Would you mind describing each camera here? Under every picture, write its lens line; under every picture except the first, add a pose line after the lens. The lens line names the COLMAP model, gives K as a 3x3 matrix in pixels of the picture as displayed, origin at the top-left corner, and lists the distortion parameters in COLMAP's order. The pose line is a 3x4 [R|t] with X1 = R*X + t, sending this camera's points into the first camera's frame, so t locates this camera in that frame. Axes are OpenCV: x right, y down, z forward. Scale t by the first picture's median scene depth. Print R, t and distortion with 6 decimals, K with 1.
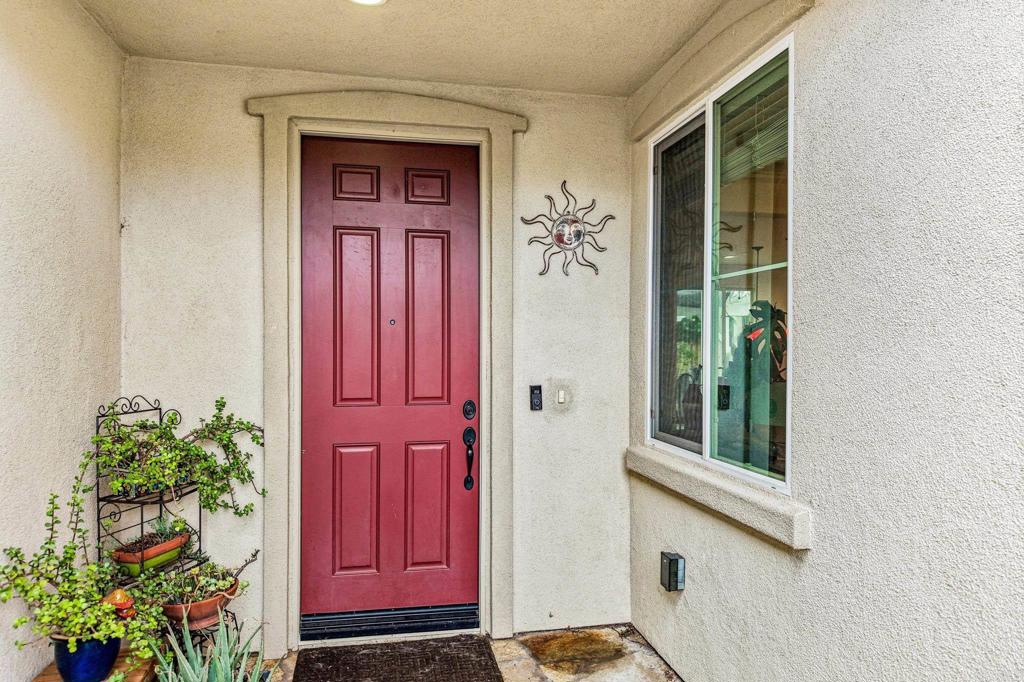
lens RADIAL K [[681.3, 0, 514.8], [0, 681.3, 343.0], [0, 0, 1]] dist [0.025057, -0.006583]
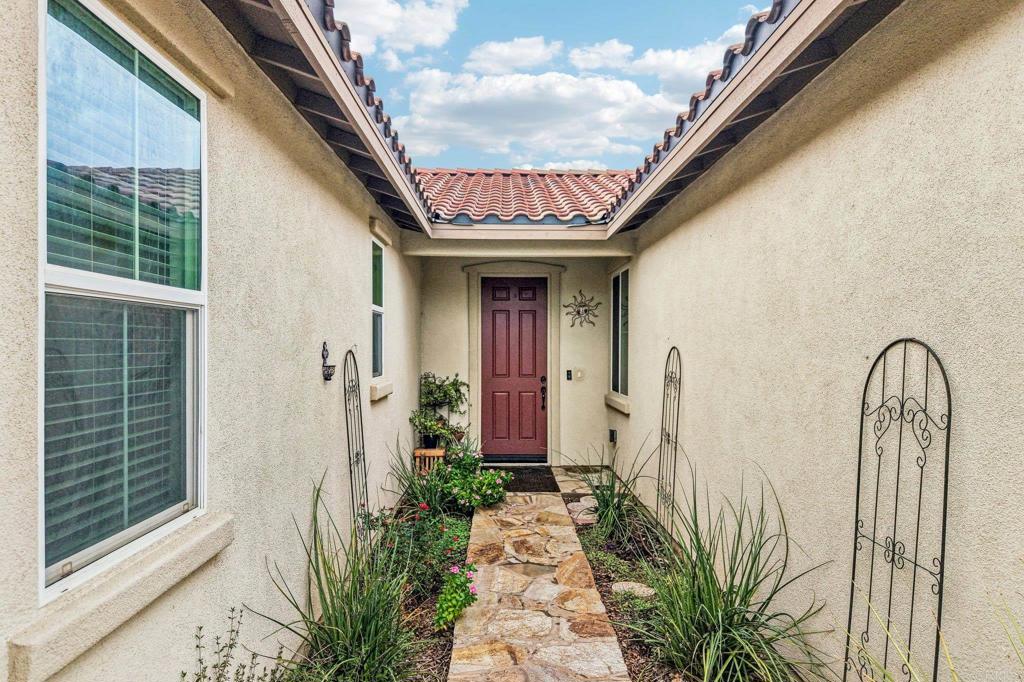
lens RADIAL K [[681.3, 0, 514.8], [0, 681.3, 343.0], [0, 0, 1]] dist [0.025057, -0.006583]
pose [[0.984182, -0.001674, -0.177151, 0.290270], [0.001231, 0.999996, -0.002611, -0.034716], [0.177155, 0.002351, 0.984180, -1.595012]]
